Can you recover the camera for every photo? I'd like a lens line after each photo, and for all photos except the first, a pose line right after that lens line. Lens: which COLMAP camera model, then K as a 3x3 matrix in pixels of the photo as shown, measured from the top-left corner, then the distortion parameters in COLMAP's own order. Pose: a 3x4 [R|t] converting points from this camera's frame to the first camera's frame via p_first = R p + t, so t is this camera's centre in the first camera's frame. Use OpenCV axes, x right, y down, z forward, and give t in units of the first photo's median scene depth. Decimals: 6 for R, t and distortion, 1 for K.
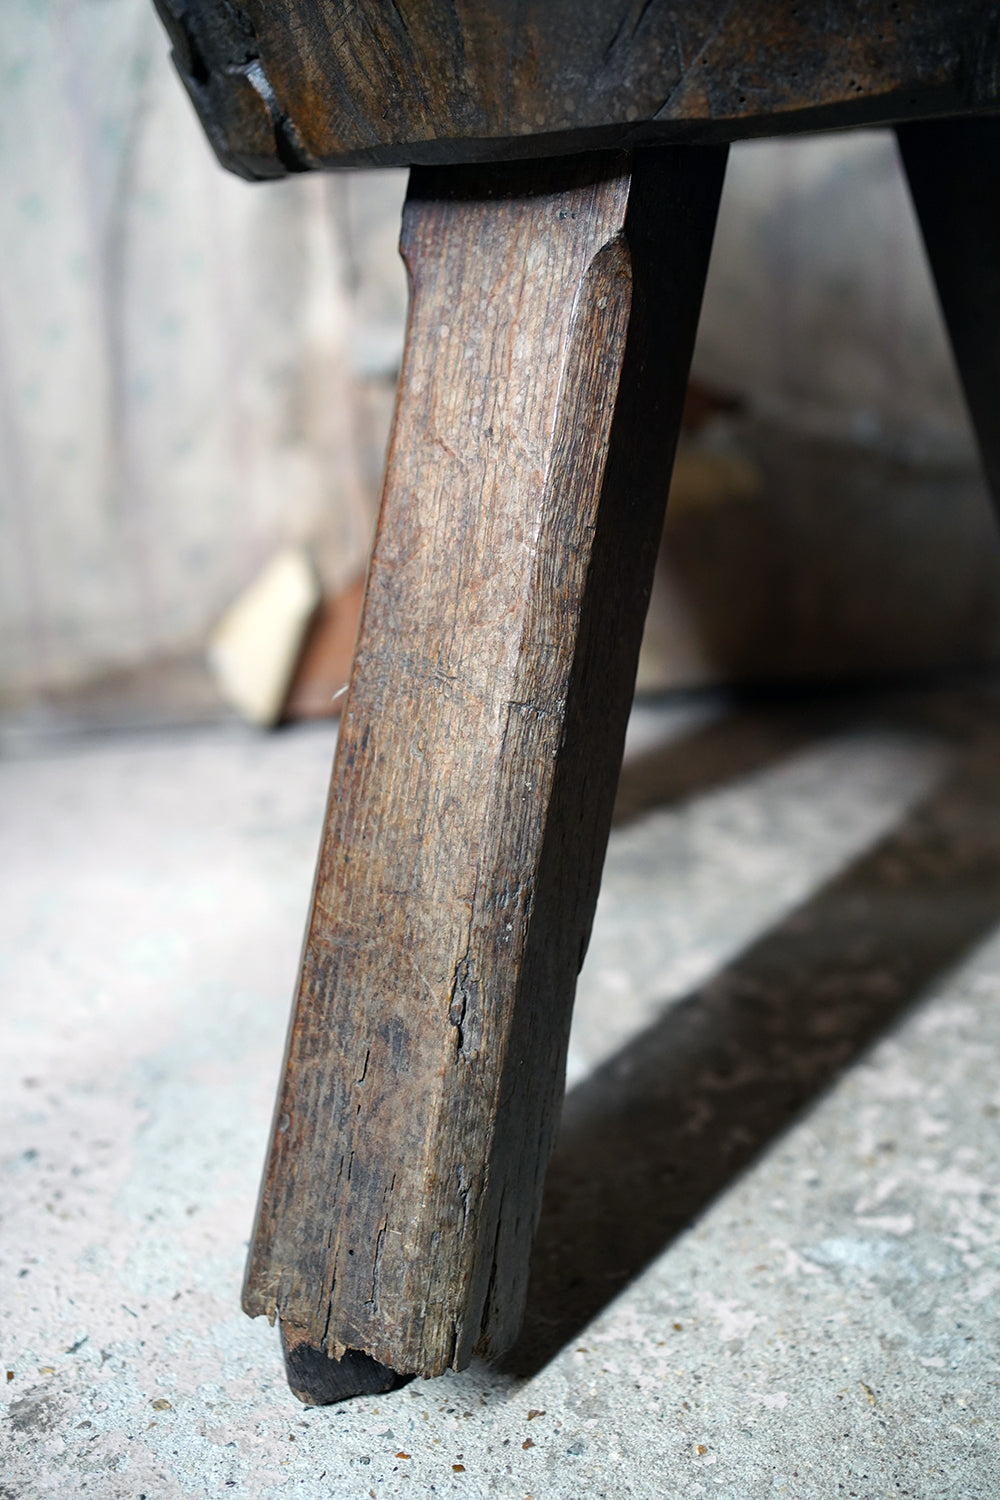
lens RADIAL K [[1522.5, 0, 518.9], [0, 1522.5, 747.9], [0, 0, 1]] dist [0.042315, 0.000000]
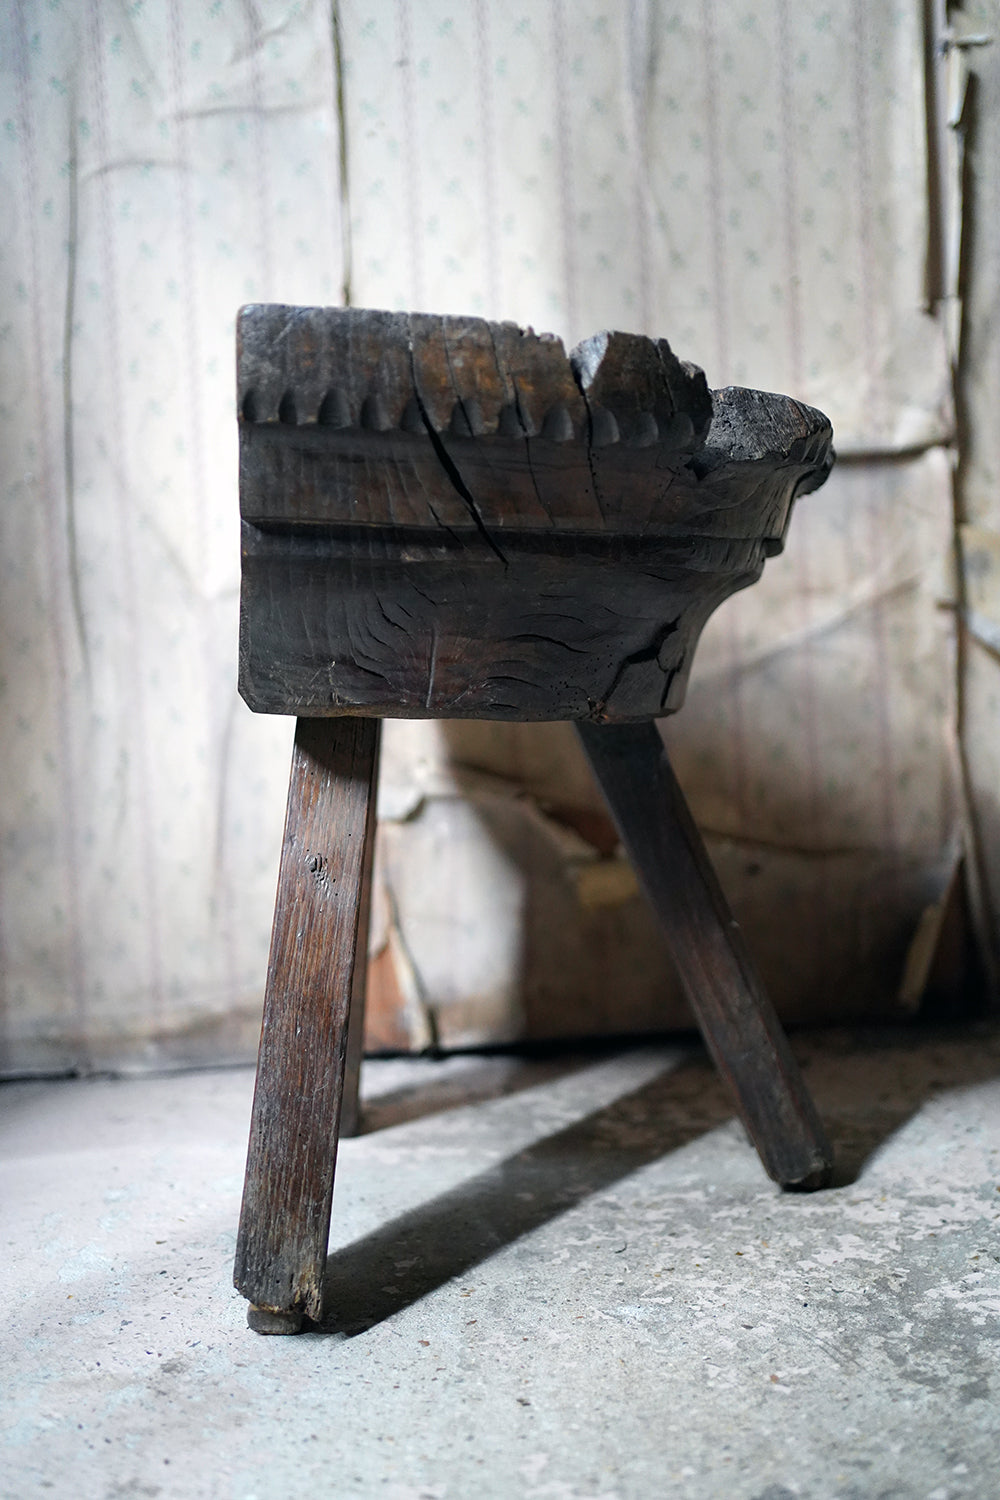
lens RADIAL K [[1522.5, 0, 515.4], [0, 1522.5, 748.1], [0, 0, 1]] dist [0.042315, 0.000000]
pose [[0.999360, -0.010219, -0.034278, 0.156878], [0.000424, 0.961638, -0.274322, 0.199164], [0.035766, 0.274132, 0.961027, -0.896671]]
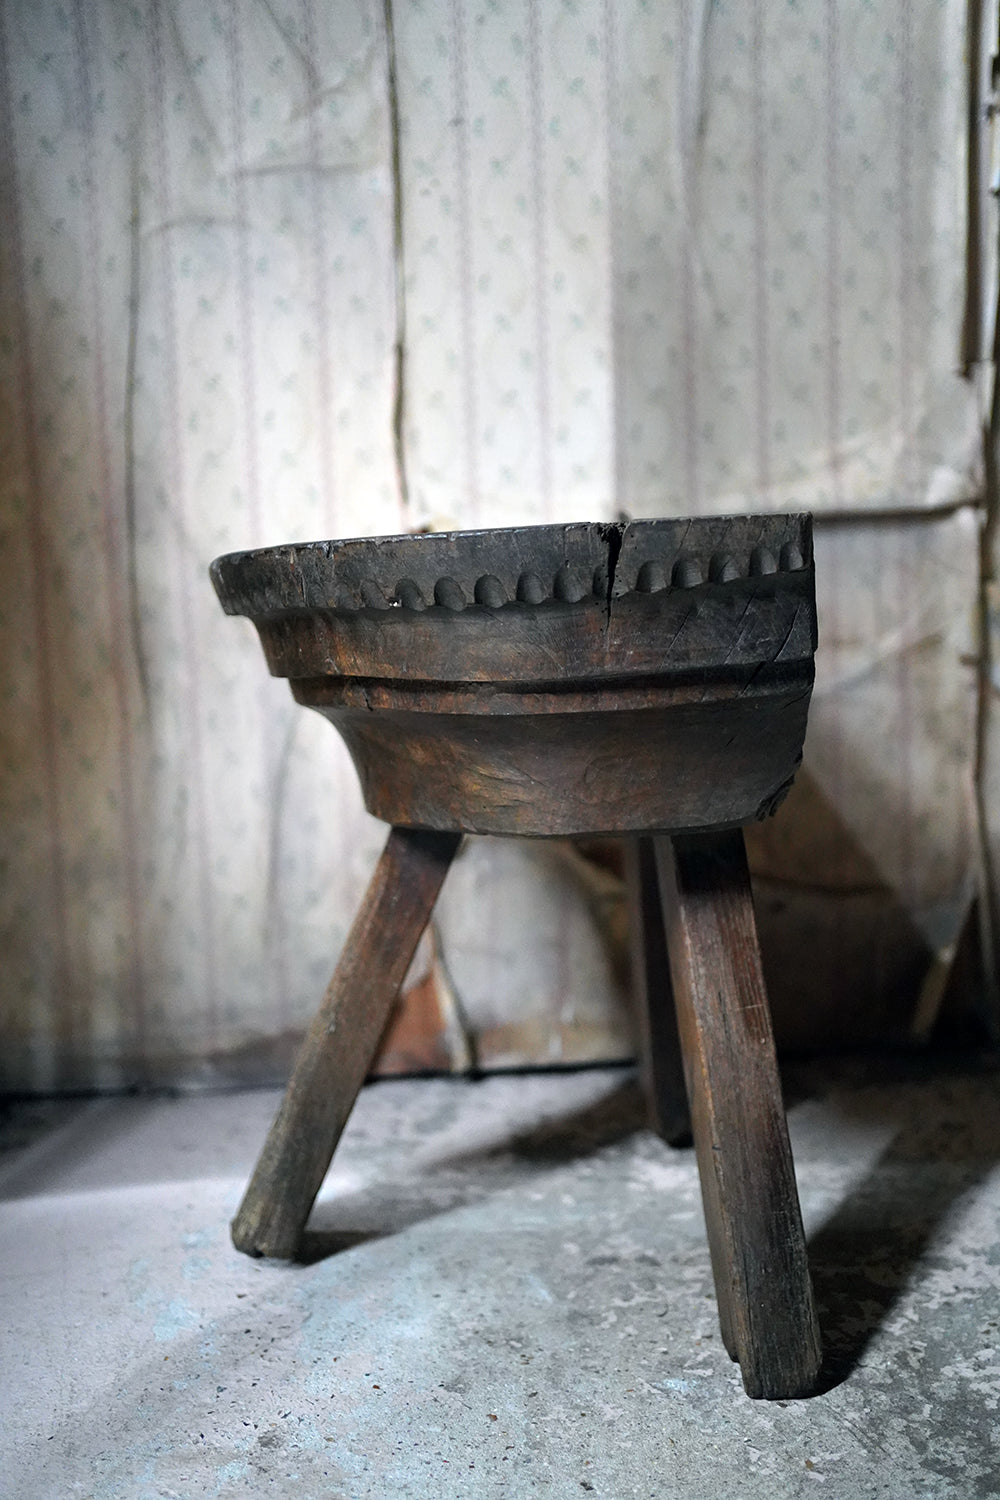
lens RADIAL K [[1522.5, 0, 515.3], [0, 1522.5, 751.8], [0, 0, 1]] dist [0.042315, 0.000000]
pose [[0.999538, 0.008506, -0.029190, 0.064741], [-0.014246, 0.979186, -0.202465, -0.060825], [0.026861, 0.202787, 0.978854, -1.110535]]
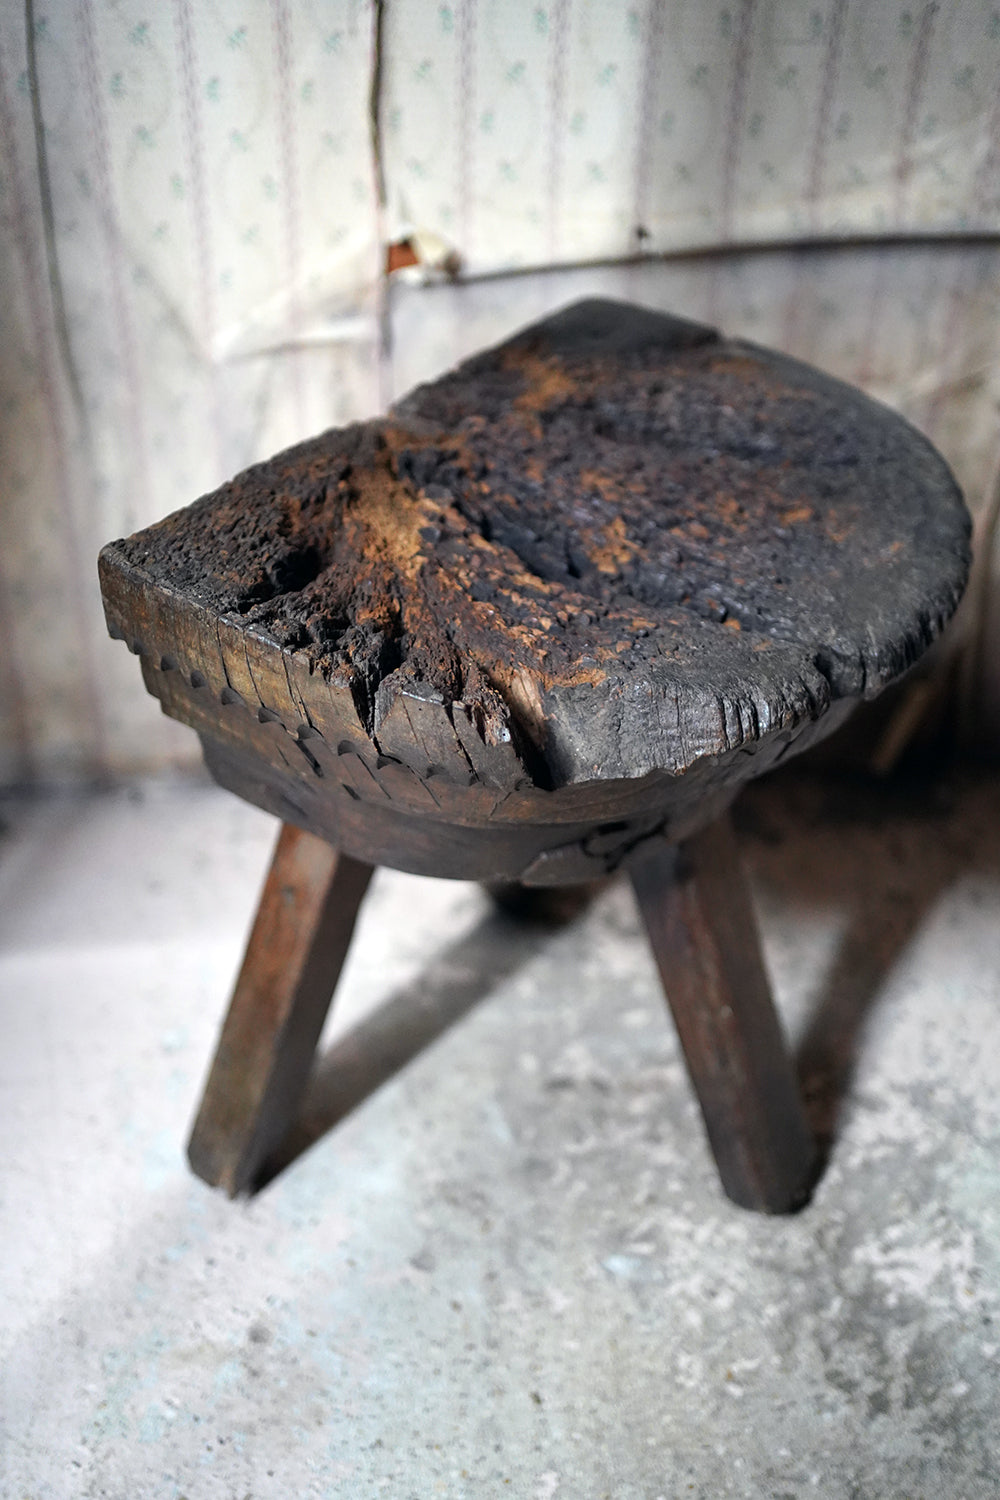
lens RADIAL K [[1522.5, 0, 514.7], [0, 1522.5, 757.7], [0, 0, 1]] dist [0.042315, 0.000000]
pose [[0.997465, 0.064555, 0.029948, -0.045565], [-0.070322, 0.958666, 0.275706, -0.990663], [-0.010912, -0.277113, 0.960775, -0.924368]]
